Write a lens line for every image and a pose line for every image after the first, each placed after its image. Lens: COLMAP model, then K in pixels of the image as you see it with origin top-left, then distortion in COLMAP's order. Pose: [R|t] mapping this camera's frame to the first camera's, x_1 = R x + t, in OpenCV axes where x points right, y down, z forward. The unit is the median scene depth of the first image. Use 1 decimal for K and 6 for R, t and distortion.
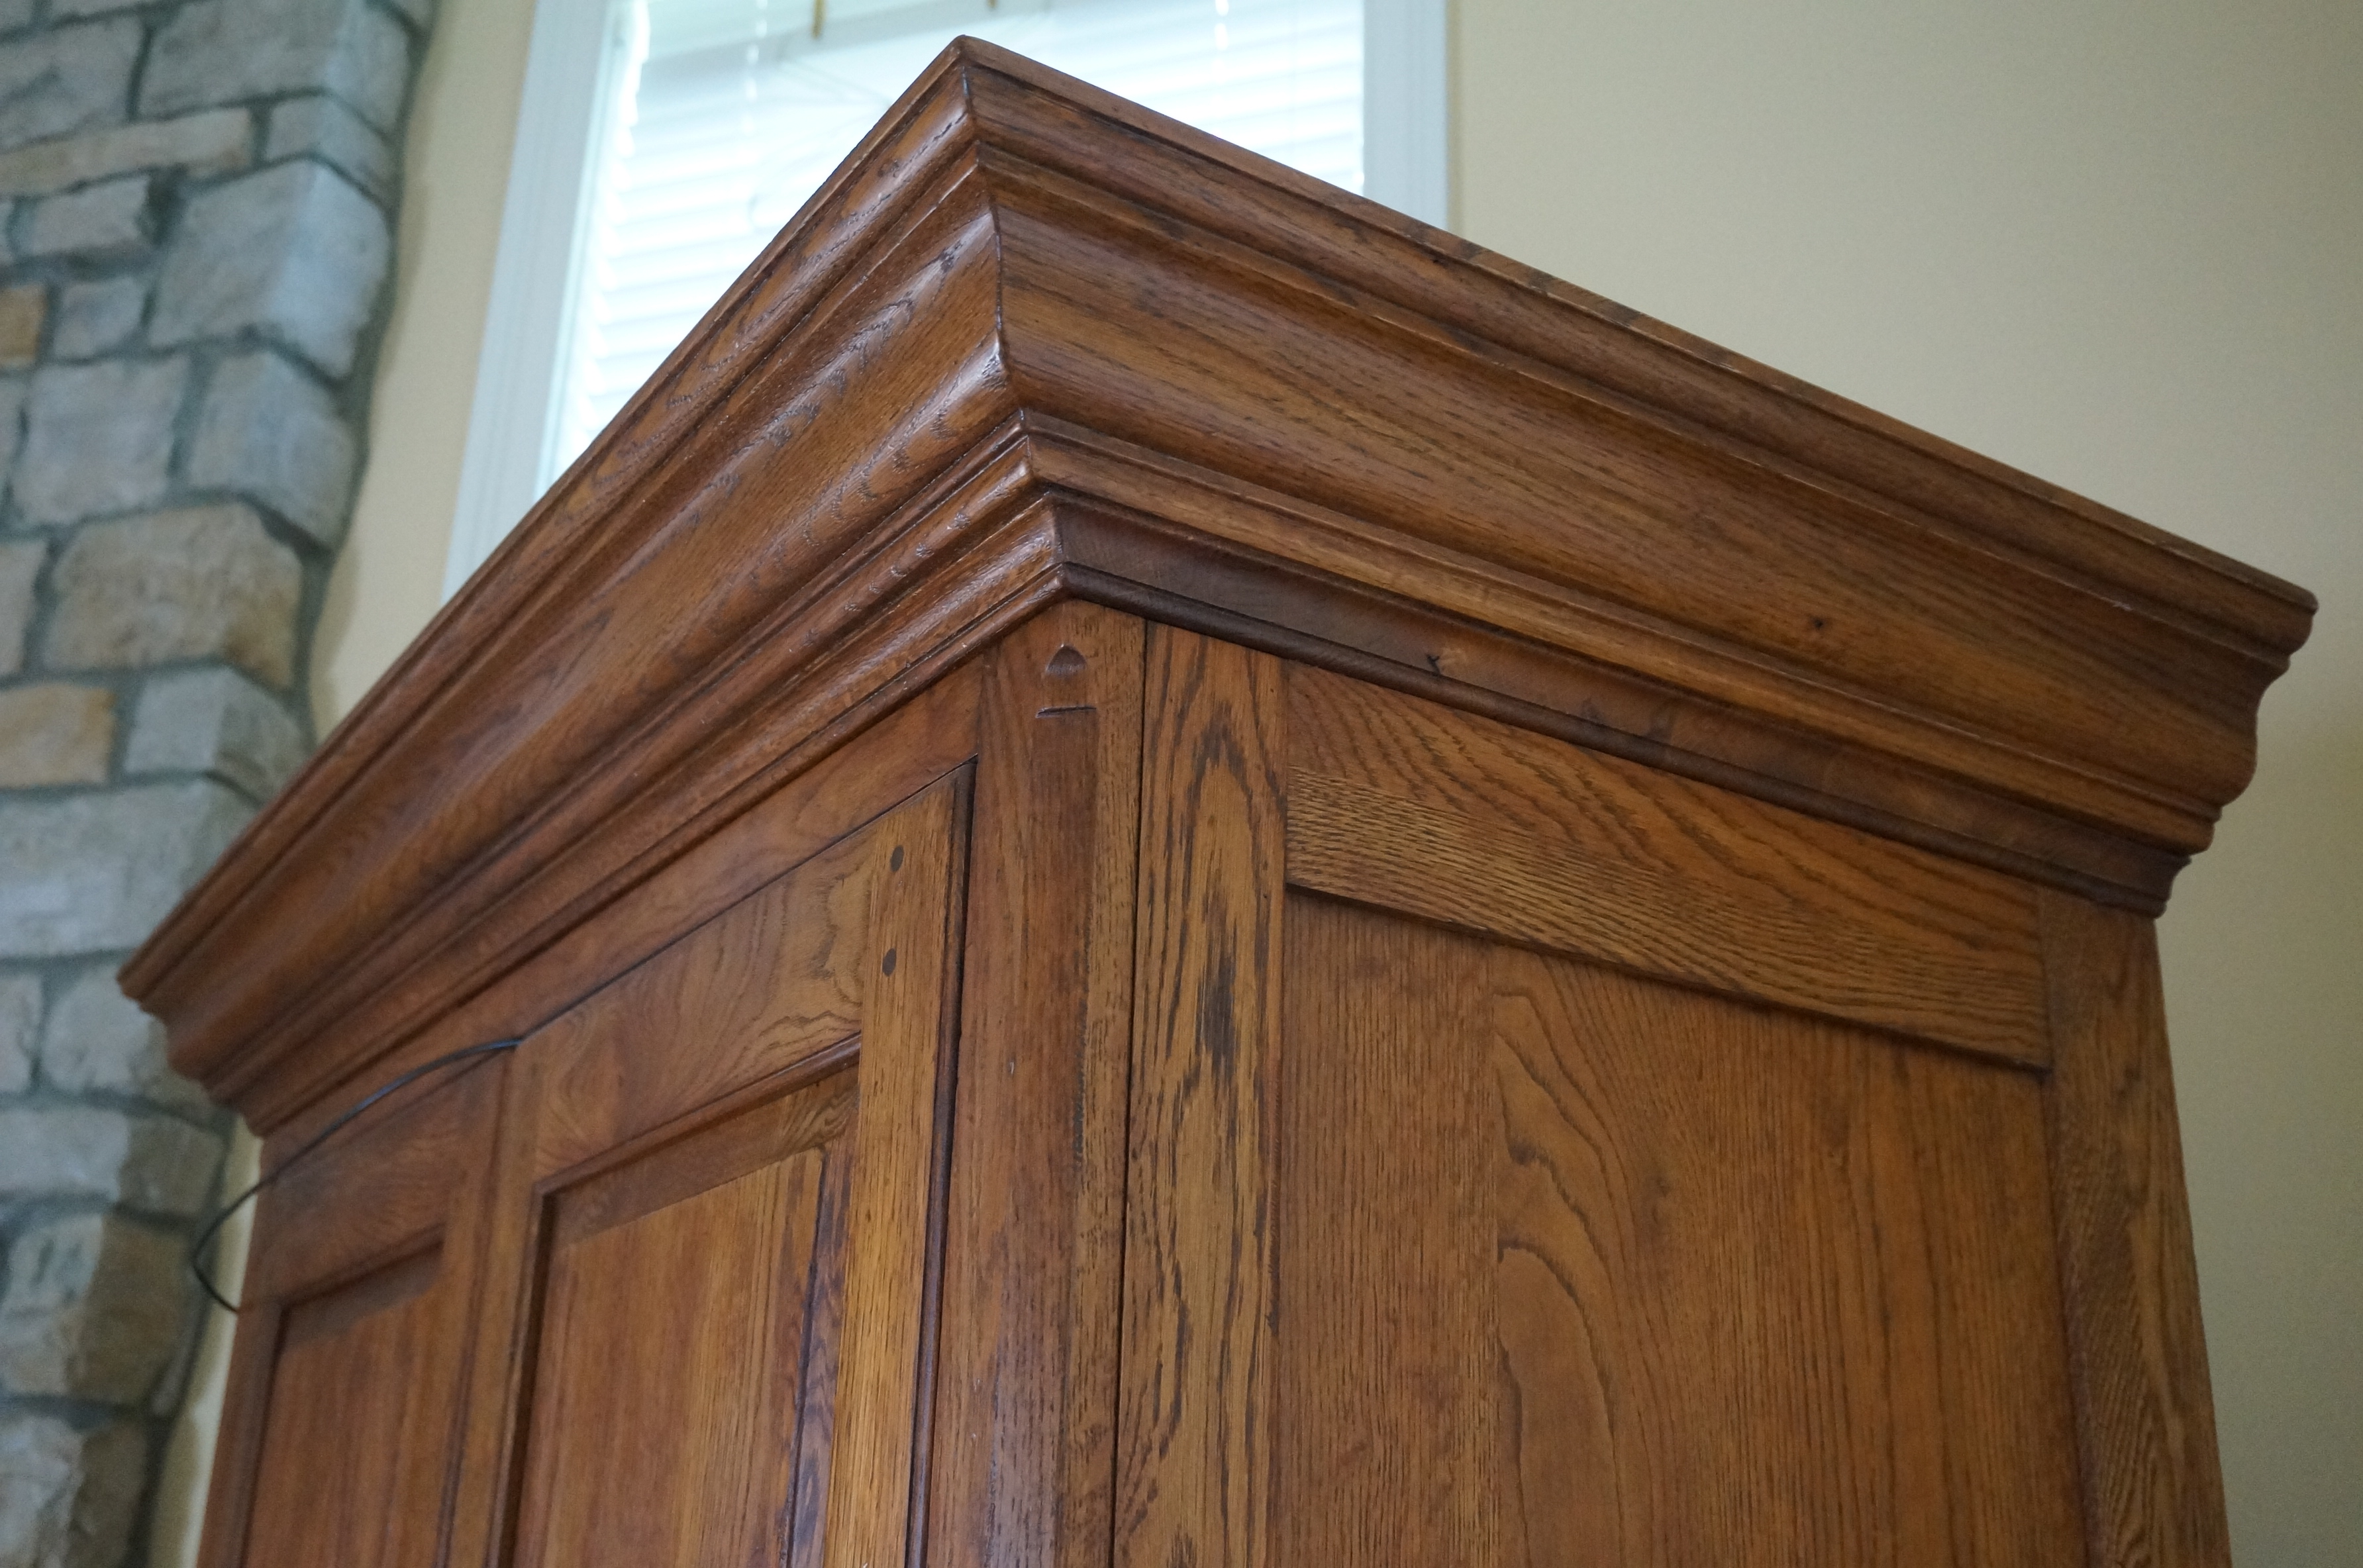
lens RADIAL K [[2406.2, 0, 1158.5], [0, 2406.2, 767.2], [0, 0, 1]] dist [-0.006072, 0.000000]
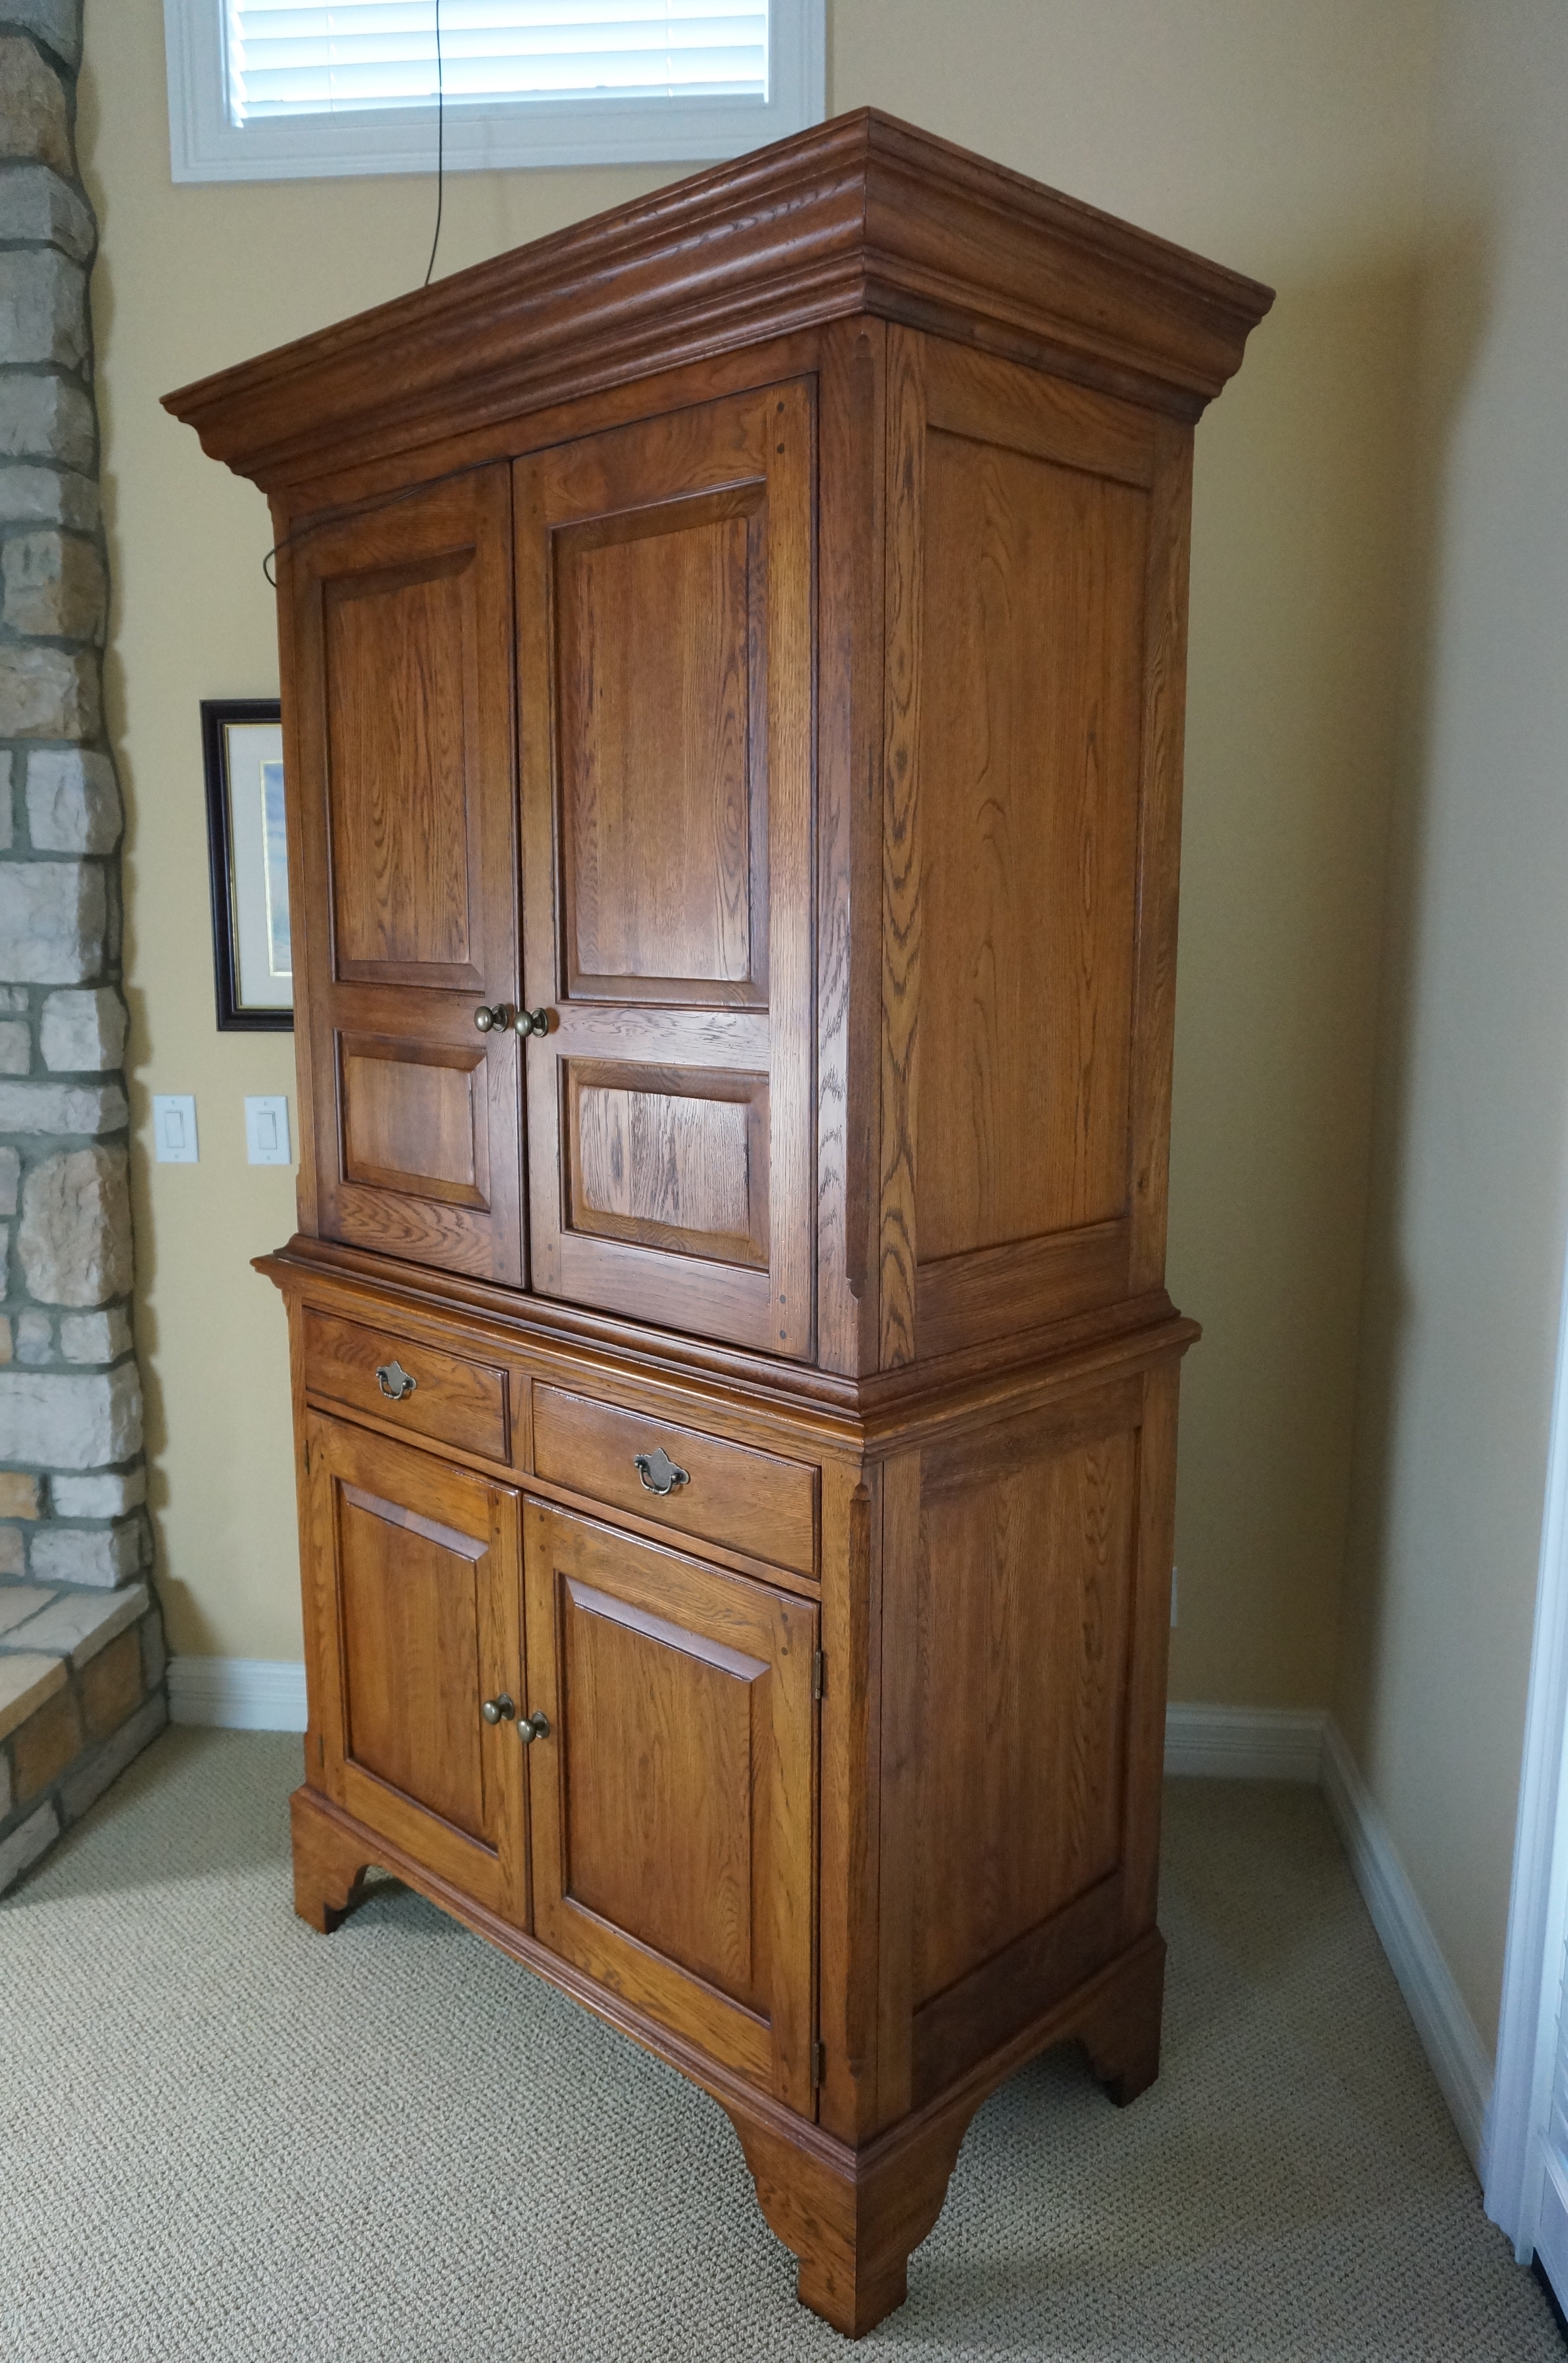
lens RADIAL K [[1768.9, 0, 790.9], [0, 1768.9, 1172.1], [0, 0, 1]] dist [-0.026678, 0.022818]
pose [[0.973928, -0.068569, 0.216245, -0.550835], [-0.051378, 0.861788, 0.504661, -0.208498], [-0.220961, -0.502614, 0.835796, -1.031807]]
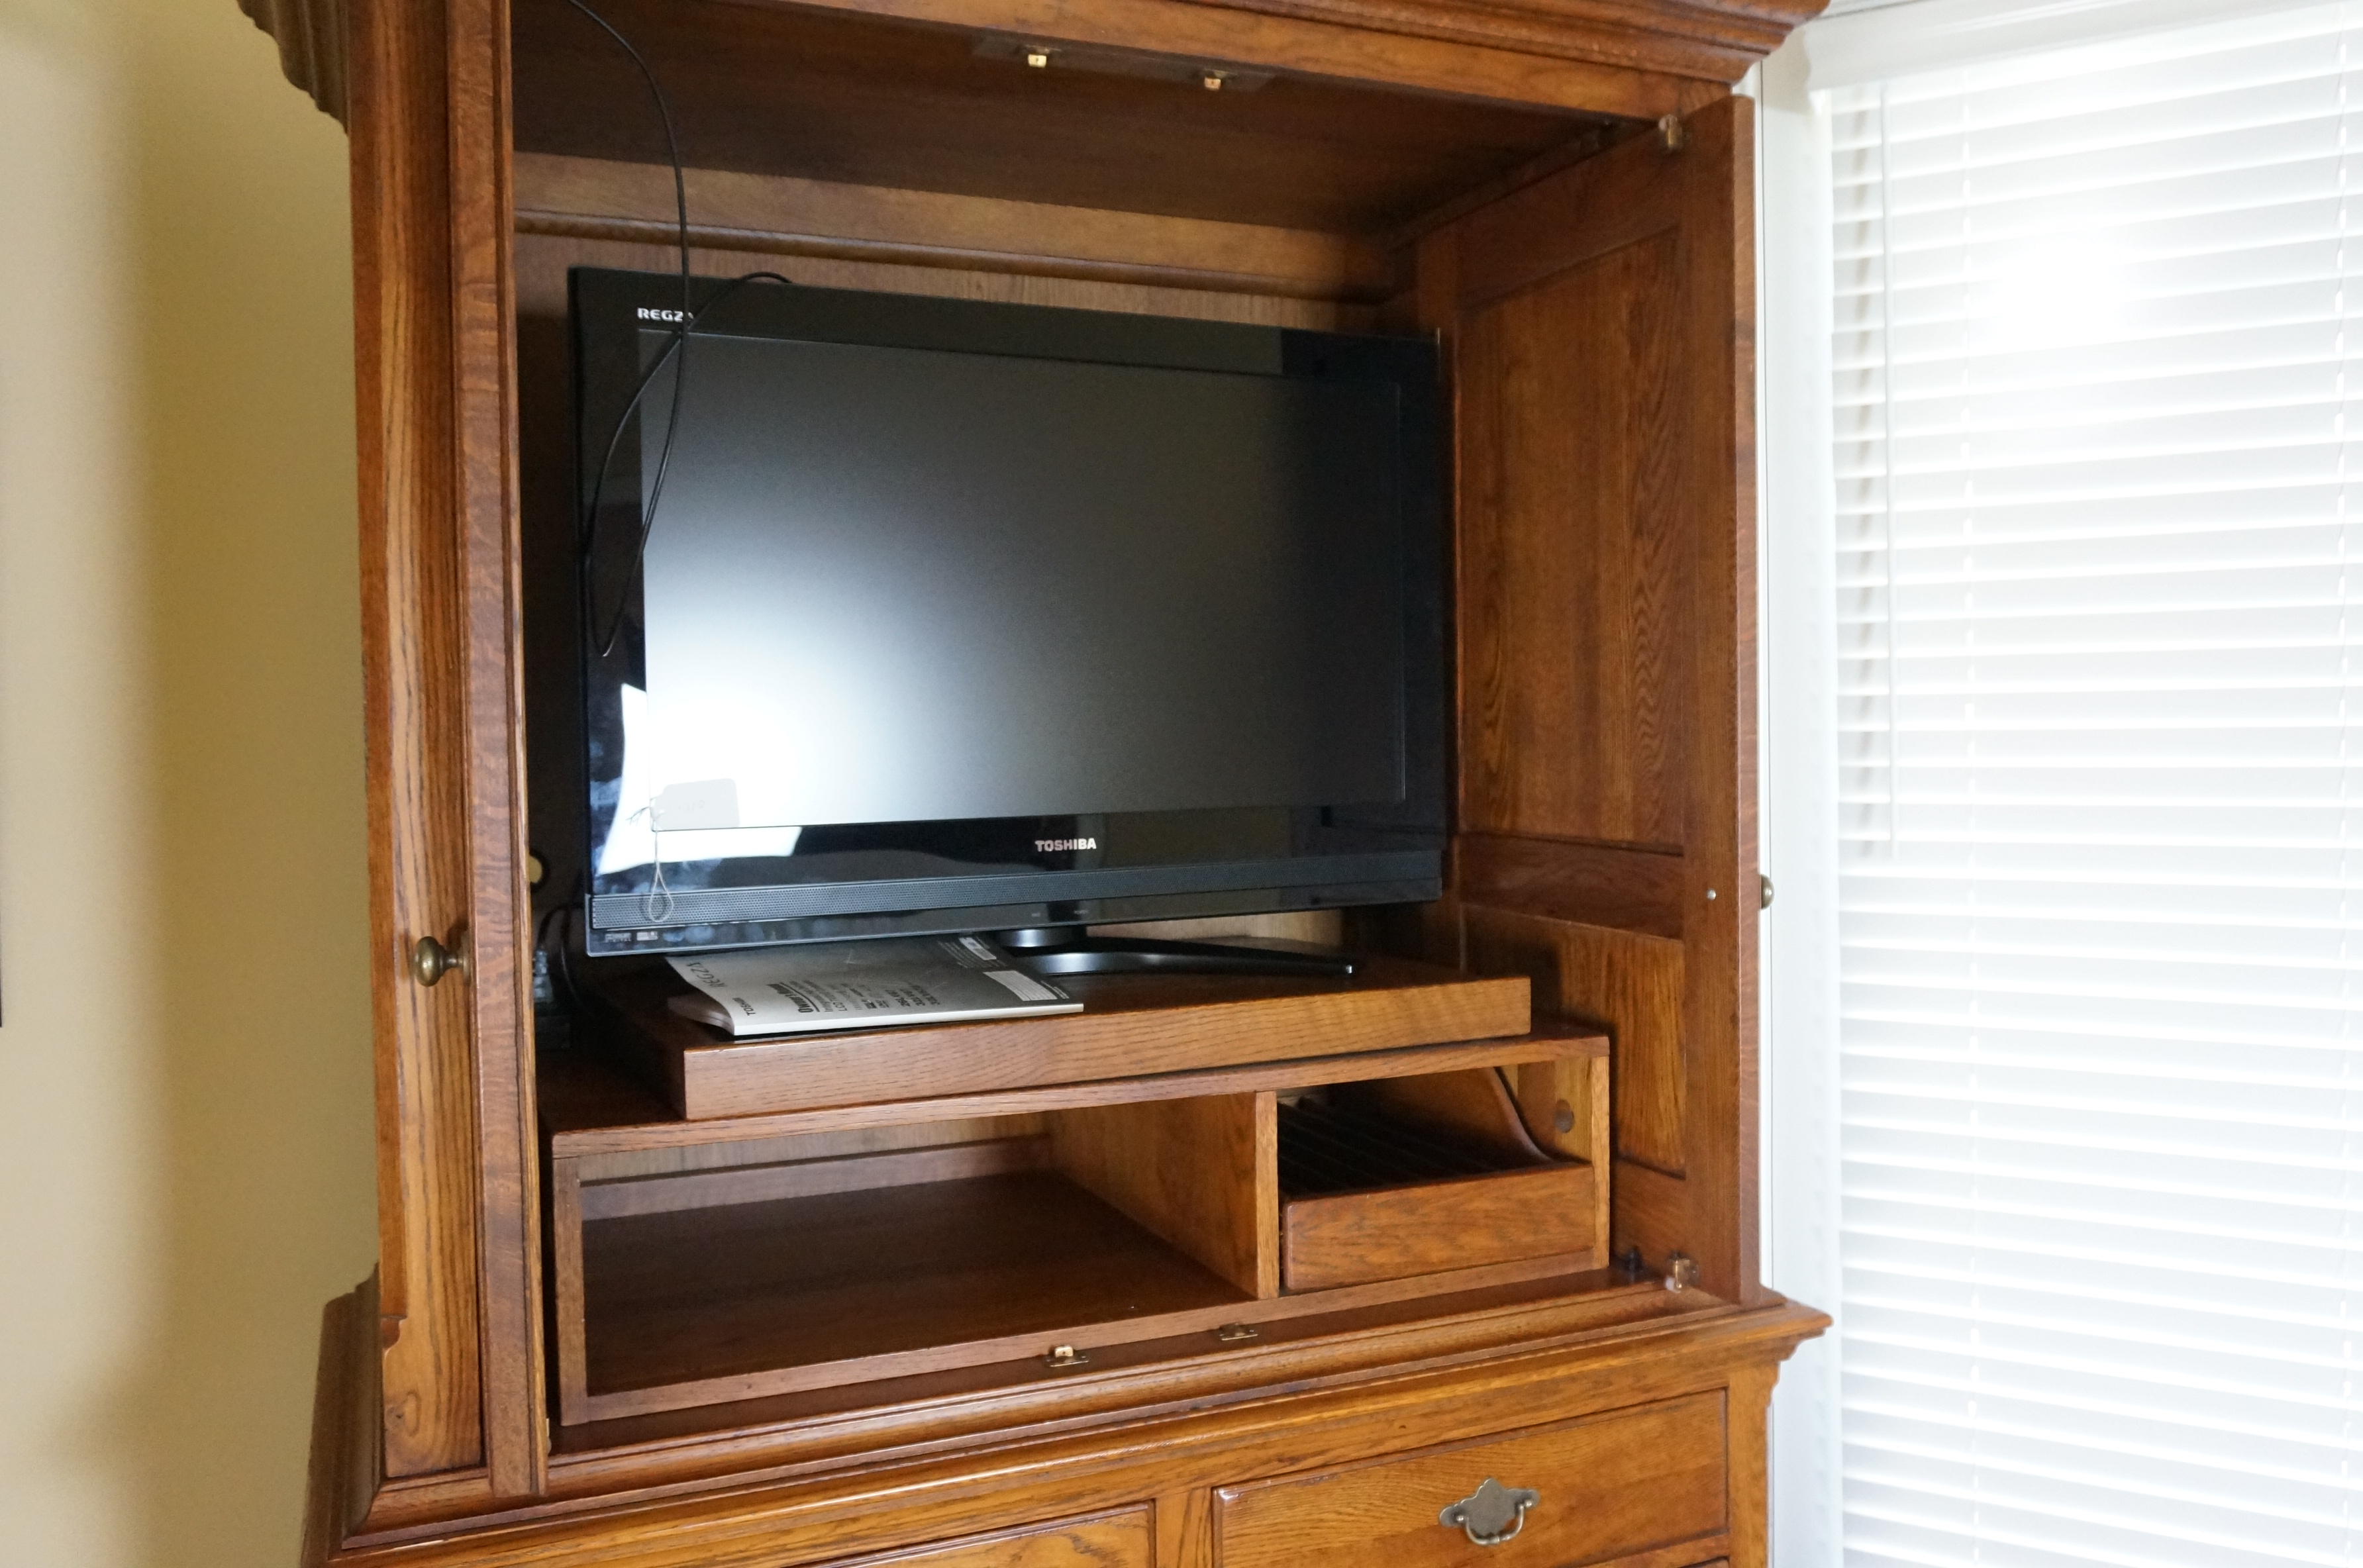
lens RADIAL K [[1879.2, 0, 1183.3], [0, 1879.2, 766.7], [0, 0, 1]] dist [-0.027846, 0.033838]
pose [[0.162989, -0.056592, 0.985004, -1.883276], [-0.337519, 0.934921, 0.109564, 0.517621], [-0.927101, -0.350315, 0.133281, 0.897297]]
